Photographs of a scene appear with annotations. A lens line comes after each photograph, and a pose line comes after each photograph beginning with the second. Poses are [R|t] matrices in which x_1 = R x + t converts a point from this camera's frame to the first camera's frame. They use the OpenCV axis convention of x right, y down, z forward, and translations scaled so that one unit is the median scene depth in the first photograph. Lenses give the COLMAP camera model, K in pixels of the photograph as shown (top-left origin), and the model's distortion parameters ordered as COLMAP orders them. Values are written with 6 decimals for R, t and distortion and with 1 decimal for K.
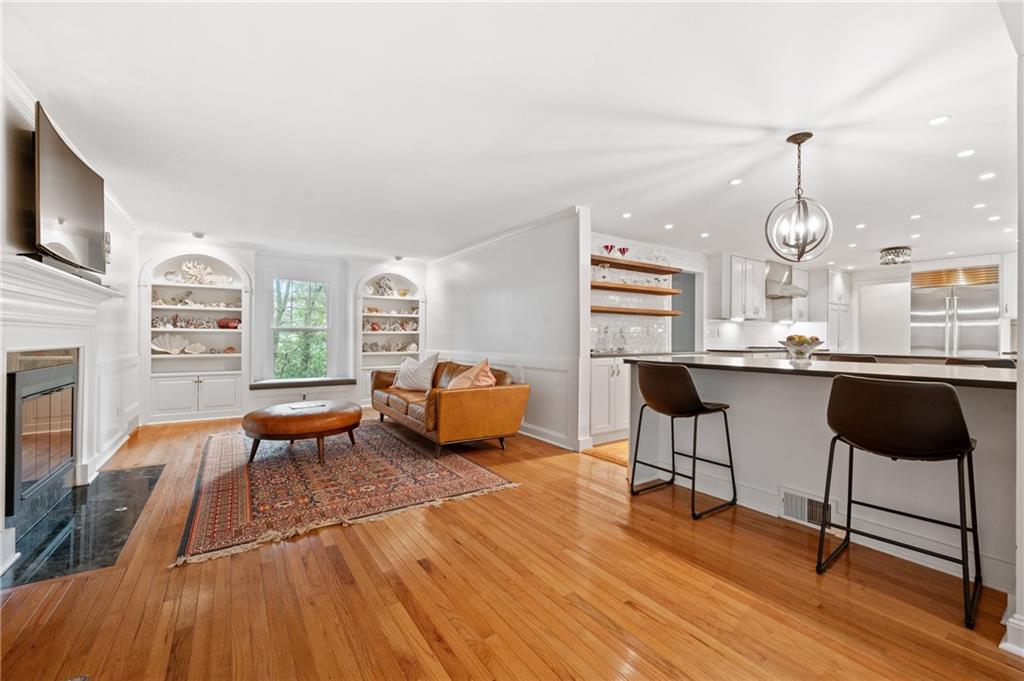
lens RADIAL K [[418.8, 0, 512.0], [0, 418.8, 340.5], [0, 0, 1]] dist [-0.000427, -0.000065]
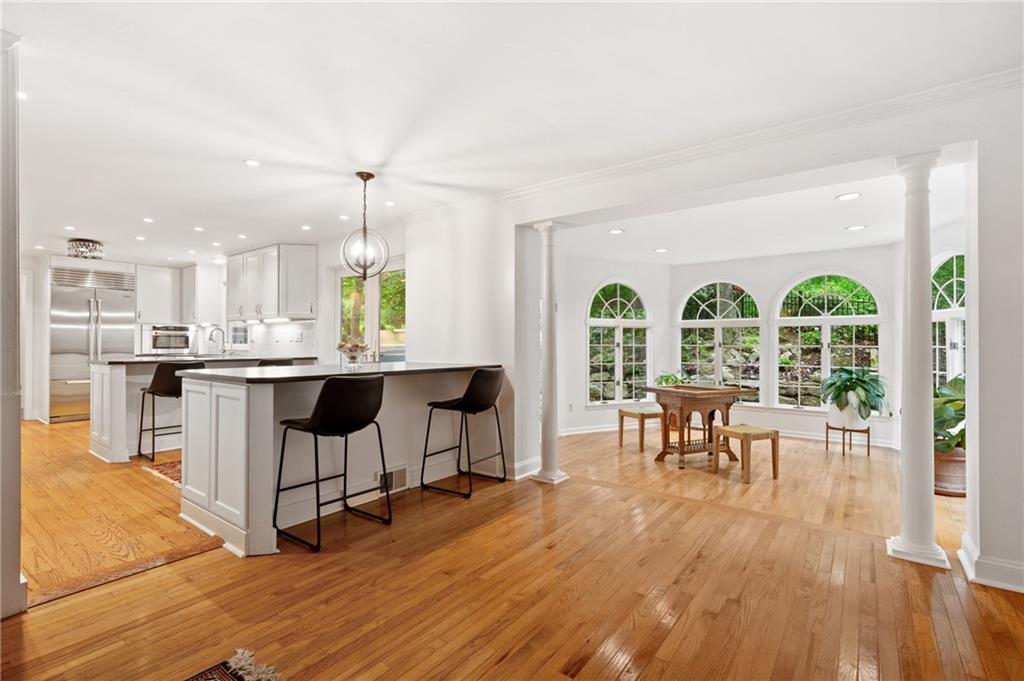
lens RADIAL K [[477.6, 0, 512.0], [0, 477.6, 340.5], [0, 0, 1]] dist [-0.007069, -0.000722]
pose [[-0.326682, -0.003063, 0.945129, -0.660487], [0.002425, 0.999989, 0.004079, -0.021389], [-0.945131, 0.003624, -0.326671, 0.956374]]
